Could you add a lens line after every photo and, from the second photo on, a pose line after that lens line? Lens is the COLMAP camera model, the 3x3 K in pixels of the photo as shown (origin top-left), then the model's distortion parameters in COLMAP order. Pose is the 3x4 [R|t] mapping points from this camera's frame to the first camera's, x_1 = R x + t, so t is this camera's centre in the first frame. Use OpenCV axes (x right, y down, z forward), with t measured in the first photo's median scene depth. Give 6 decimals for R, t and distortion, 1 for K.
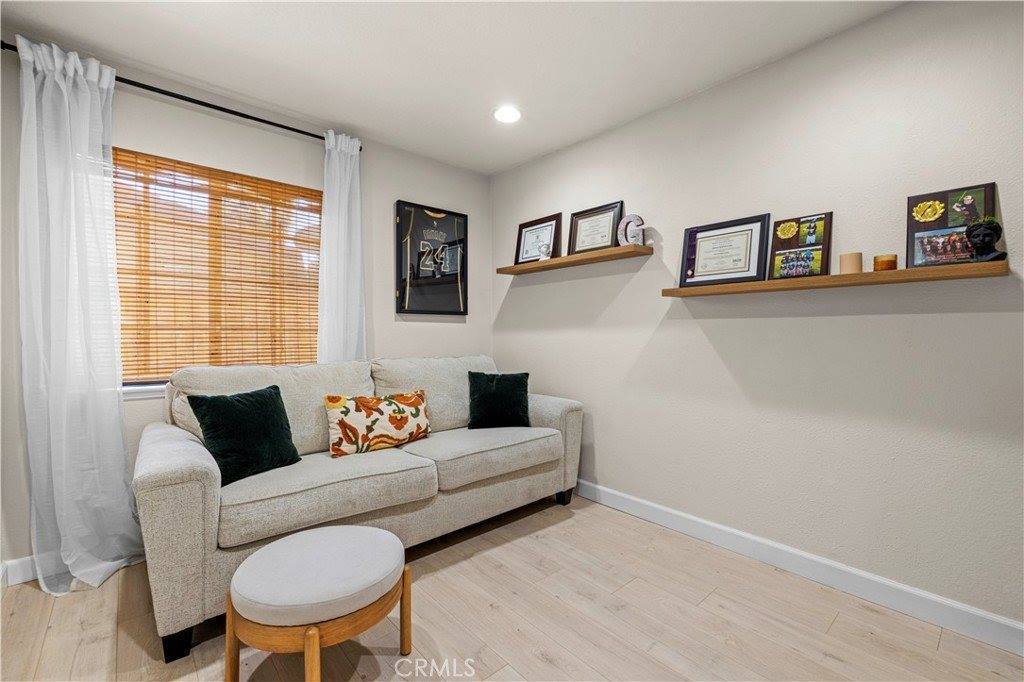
lens RADIAL K [[431.2, 0, 512.0], [0, 431.2, 341.0], [0, 0, 1]] dist [0.002626, 0.000391]
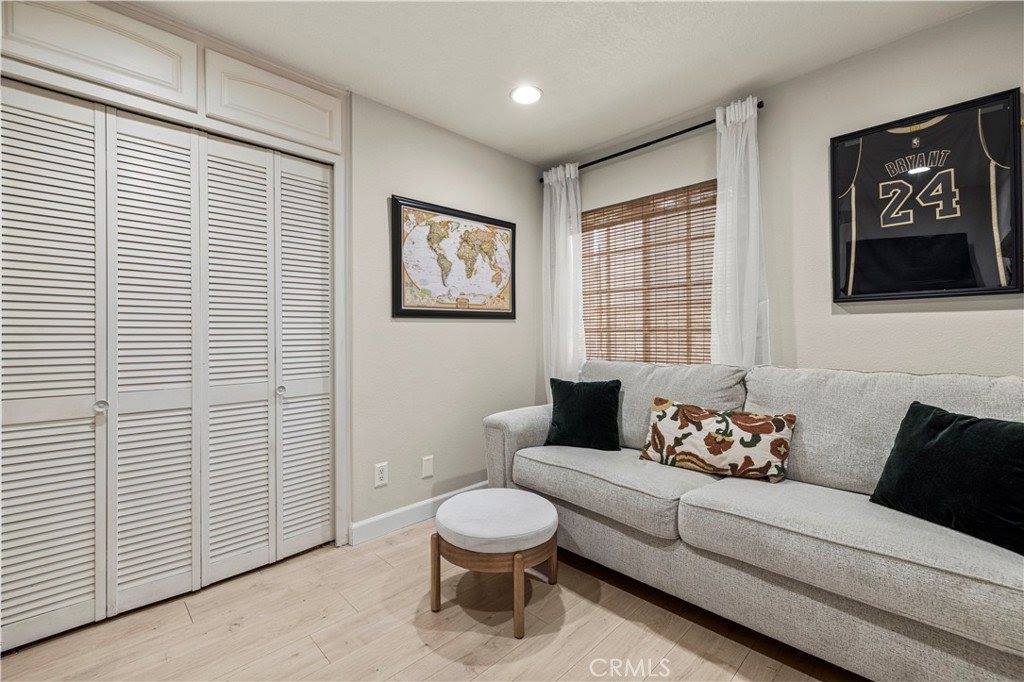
lens RADIAL K [[431.2, 0, 512.0], [0, 431.2, 341.0], [0, 0, 1]] dist [0.002626, 0.000391]
pose [[0.062461, 0.009898, -0.997998, 0.505817], [-0.008364, 0.999921, 0.009393, -0.007540], [0.998012, 0.007761, 0.062539, 0.576652]]
